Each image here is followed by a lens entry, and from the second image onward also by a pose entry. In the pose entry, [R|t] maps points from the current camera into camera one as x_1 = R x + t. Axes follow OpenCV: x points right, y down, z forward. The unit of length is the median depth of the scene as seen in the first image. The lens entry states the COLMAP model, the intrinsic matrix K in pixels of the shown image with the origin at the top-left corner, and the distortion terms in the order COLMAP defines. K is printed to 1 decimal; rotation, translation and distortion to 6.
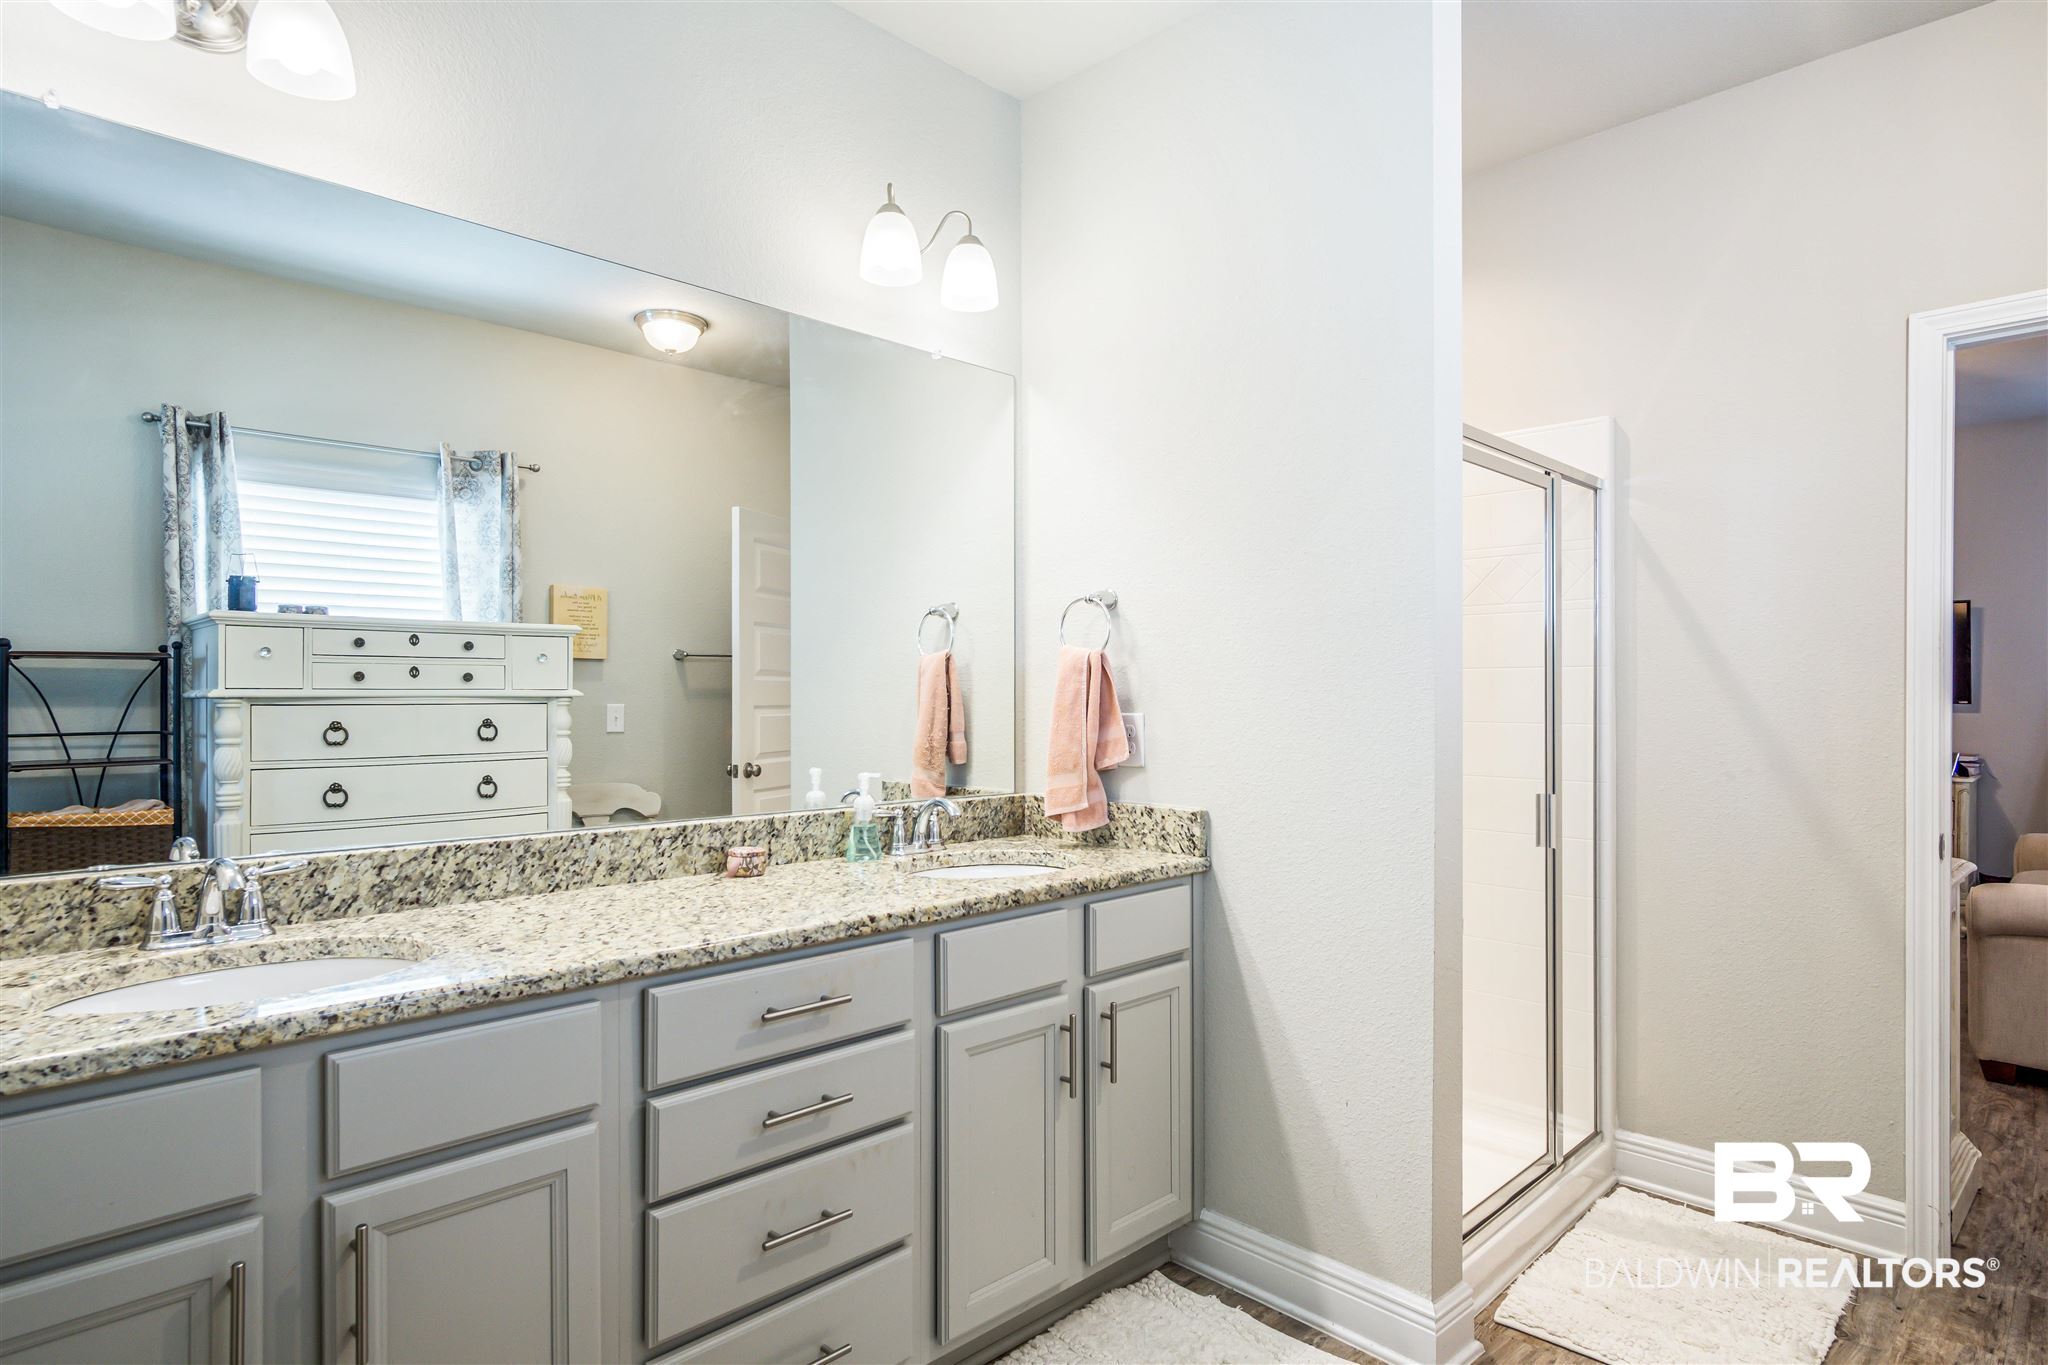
lens RADIAL K [[1112.7, 0, 997.2], [0, 1112.7, 691.6], [0, 0, 1]] dist [-0.012719, 0.001581]
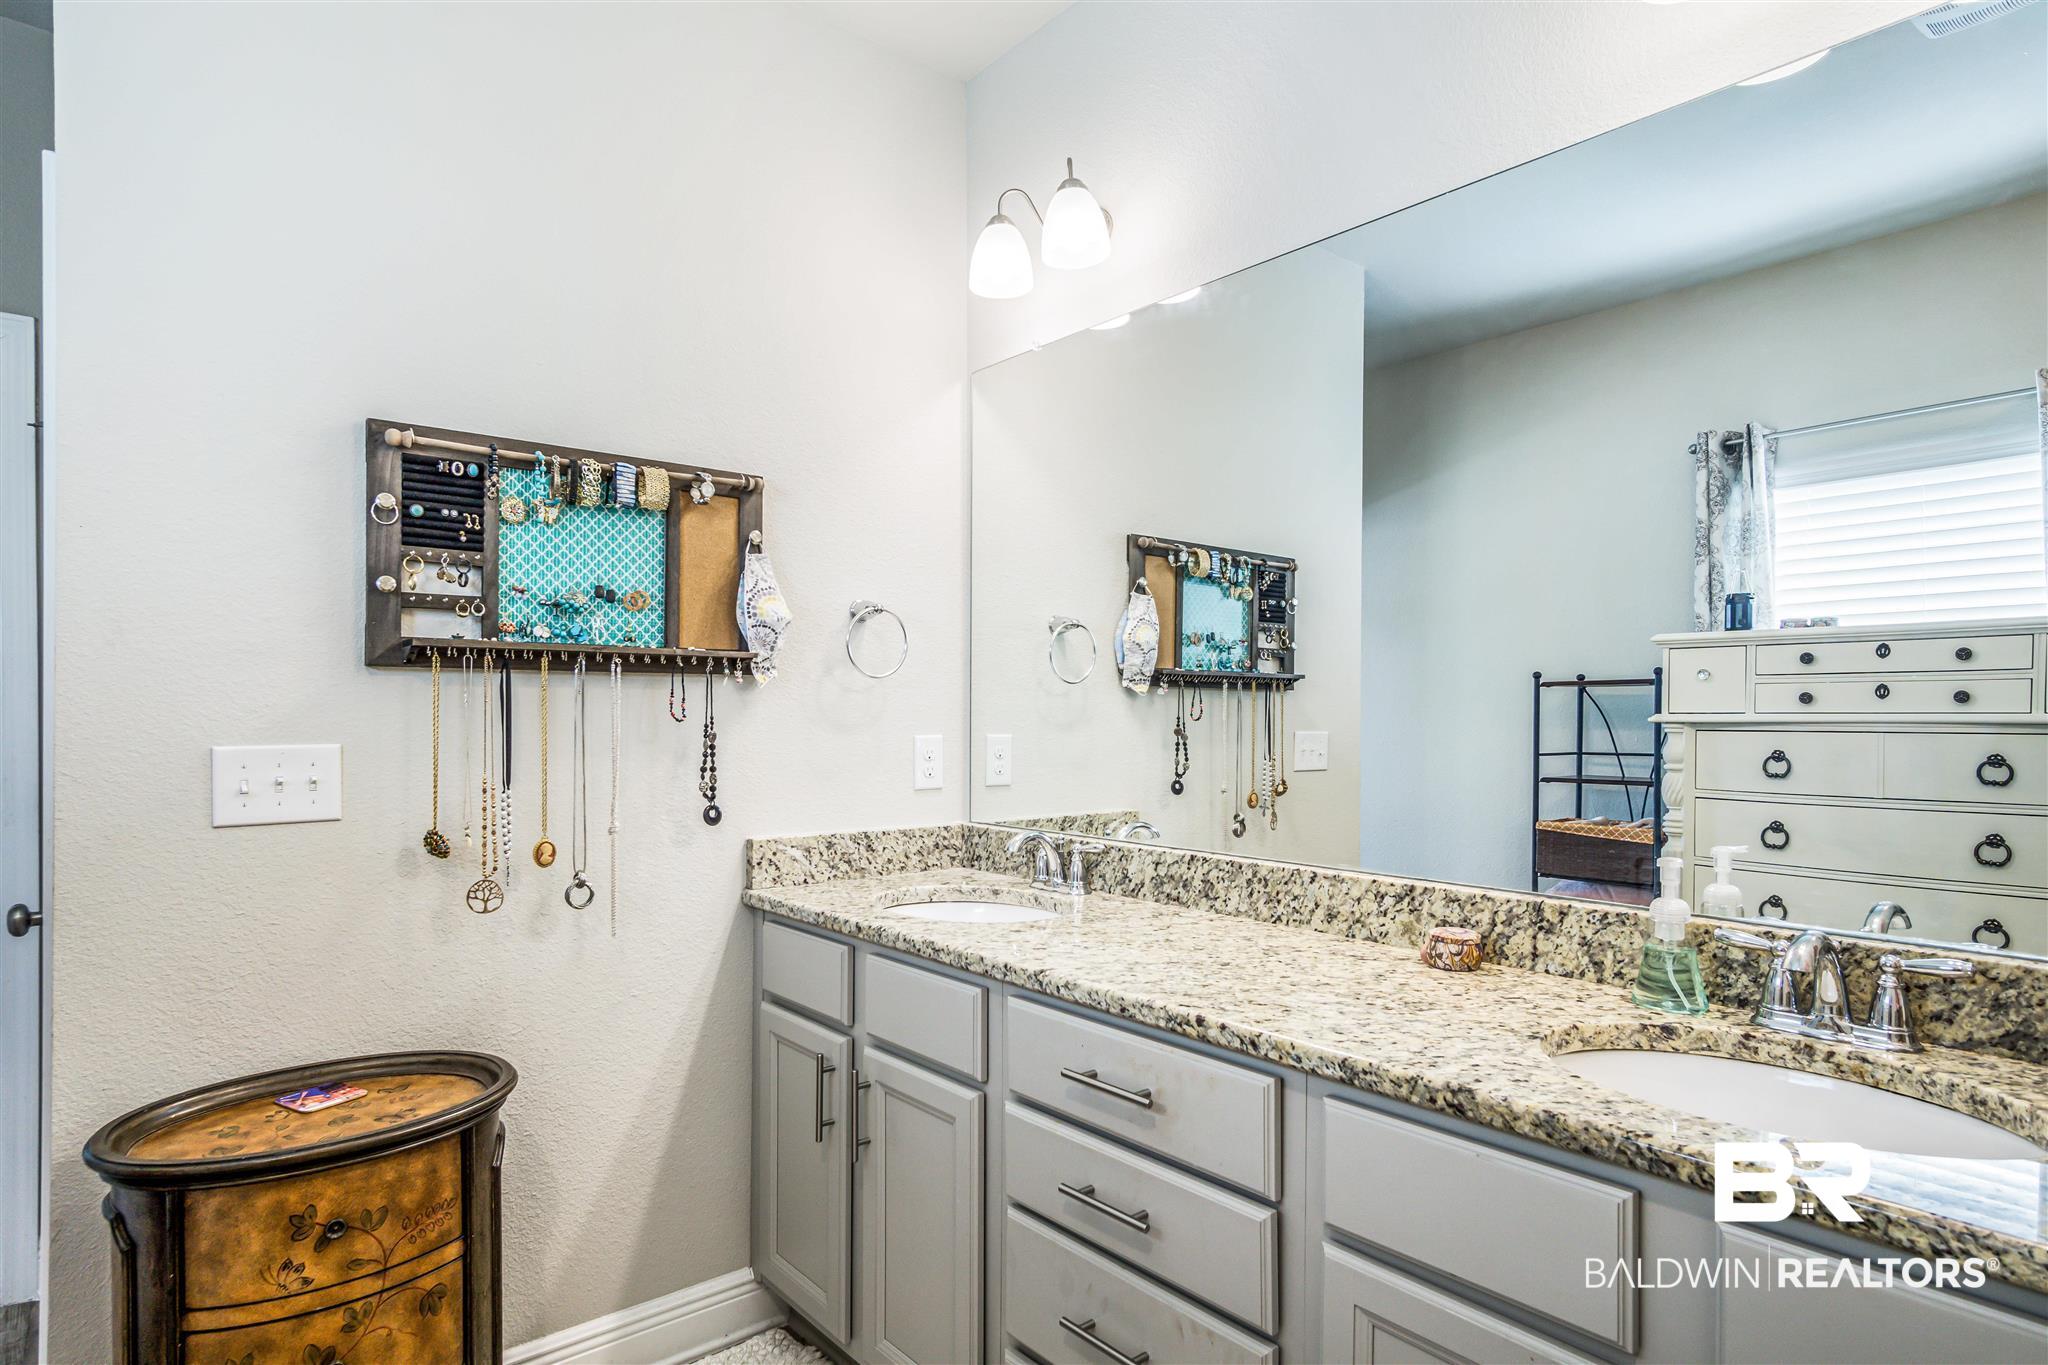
lens RADIAL K [[1112.7, 0, 997.2], [0, 1112.7, 691.6], [0, 0, 1]] dist [-0.012719, 0.001581]
pose [[-0.089624, -0.019774, -0.995779, 0.582175], [-0.001075, 0.999804, -0.019758, -0.002488], [0.995975, -0.000700, -0.089628, 0.831672]]
